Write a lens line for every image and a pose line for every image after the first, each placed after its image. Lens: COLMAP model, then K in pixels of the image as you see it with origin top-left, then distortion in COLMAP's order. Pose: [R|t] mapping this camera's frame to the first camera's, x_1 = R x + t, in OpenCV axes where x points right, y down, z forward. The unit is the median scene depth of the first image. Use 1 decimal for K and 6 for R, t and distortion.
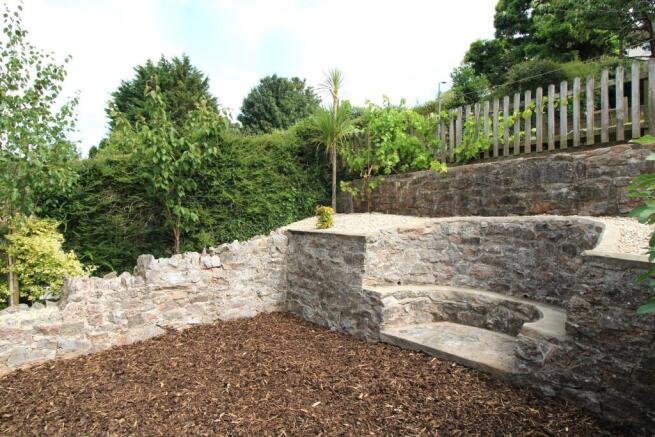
lens RADIAL K [[365.2, 0, 330.7], [0, 365.2, 213.2], [0, 0, 1]] dist [0.000844, -0.005882]
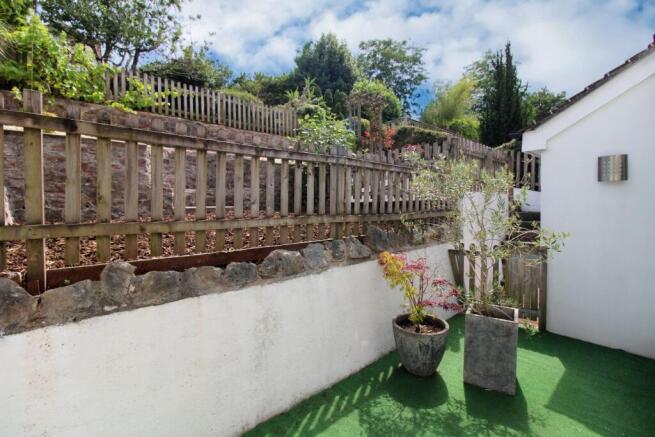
lens RADIAL K [[304.2, 0, 325.6], [0, 304.2, 218.1], [0, 0, 1]] dist [-0.010847, -0.003790]
pose [[-0.096943, -0.047076, 0.994176, -0.940665], [-0.006449, 0.998890, 0.046671, 0.234753], [-0.995269, -0.001887, -0.097139, 0.378881]]
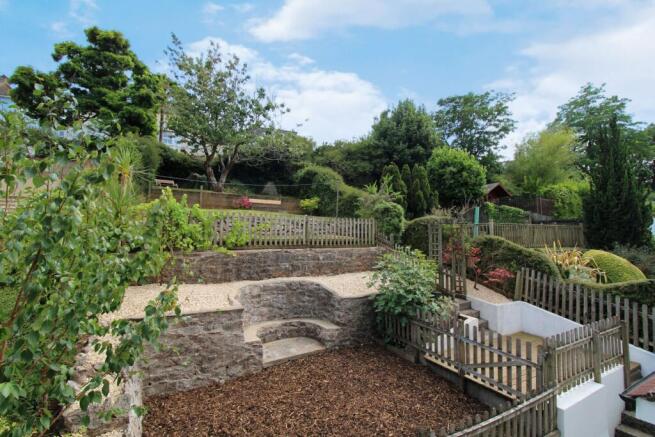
lens RADIAL K [[304.2, 0, 328.3], [0, 304.2, 215.1], [0, 0, 1]] dist [-0.010847, -0.003790]
pose [[0.140602, 0.054518, 0.988564, -0.983203], [-0.021206, 0.998420, -0.052045, -0.232682], [-0.989839, -0.013646, 0.141536, 0.396025]]
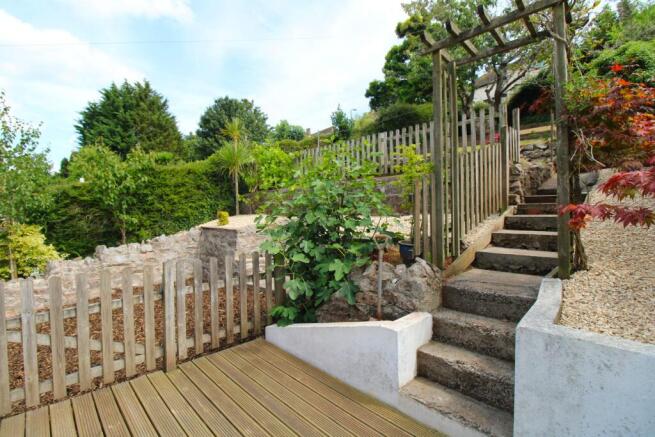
lens RADIAL K [[304.2, 0, 329.5], [0, 304.2, 217.8], [0, 0, 1]] dist [-0.010847, -0.003790]
pose [[0.990216, -0.027623, 0.136781, 0.284886], [0.023429, 0.999208, 0.032174, -0.025250], [-0.137562, -0.028655, 0.990079, -0.413549]]
